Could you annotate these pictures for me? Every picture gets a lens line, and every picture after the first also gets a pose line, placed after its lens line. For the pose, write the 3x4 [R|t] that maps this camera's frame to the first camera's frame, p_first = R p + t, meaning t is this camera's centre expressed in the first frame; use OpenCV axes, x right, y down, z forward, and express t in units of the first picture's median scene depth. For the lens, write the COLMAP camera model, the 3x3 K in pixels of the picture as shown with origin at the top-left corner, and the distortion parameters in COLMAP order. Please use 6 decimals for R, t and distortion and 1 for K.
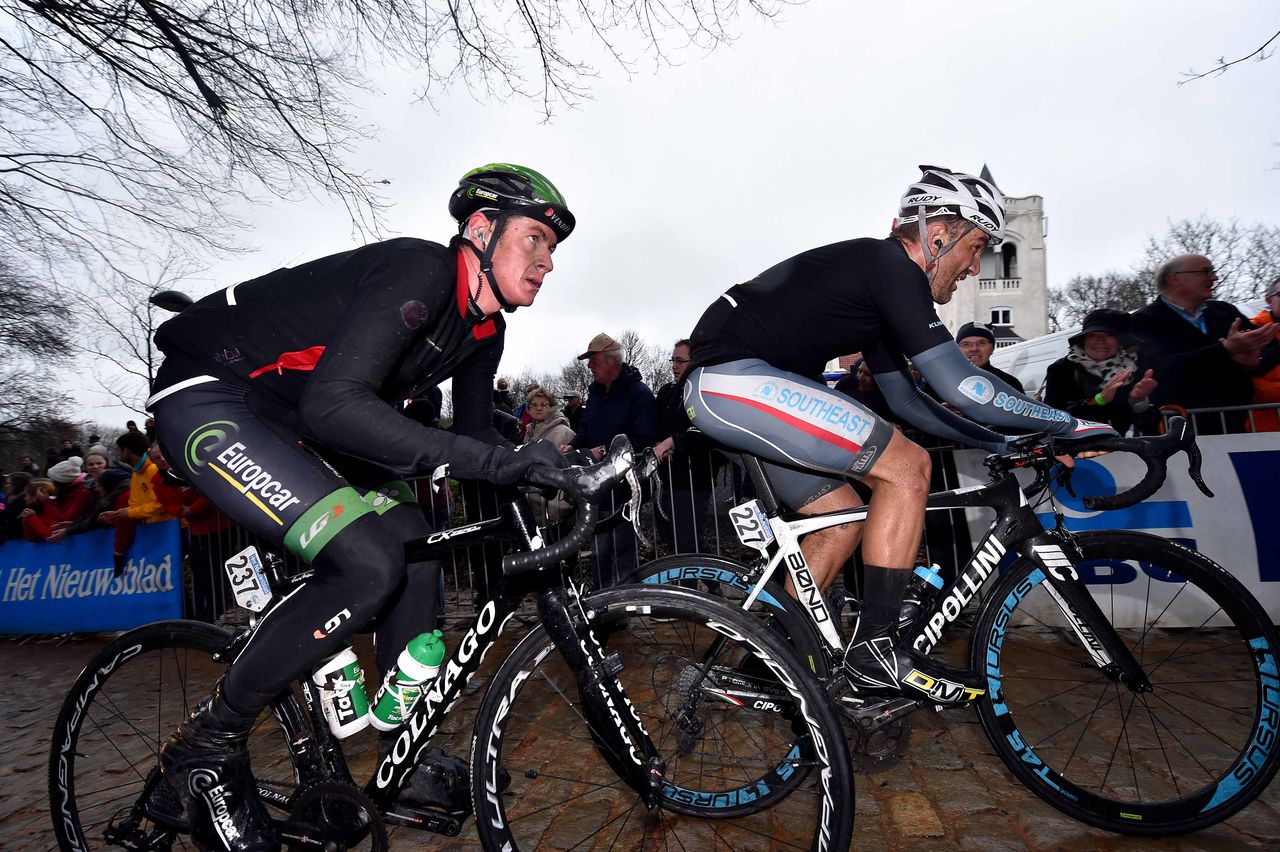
lens RADIAL K [[521.6, 0, 656.3], [0, 521.6, 424.2], [0, 0, 1]] dist [-0.016953, -0.001570]
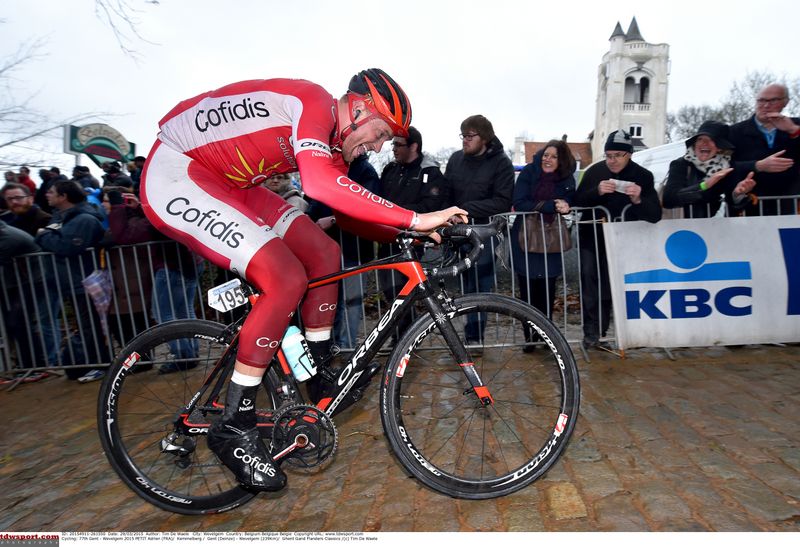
lens RADIAL K [[362.9, 0, 466.7], [0, 362.9, 246.4], [0, 0, 1]] dist [-0.013894, -0.000957]
pose [[0.982927, 0.003968, 0.183956, 0.040437], [-0.024904, 0.993437, 0.111640, 0.010661], [-0.182305, -0.114315, 0.976574, 0.108523]]
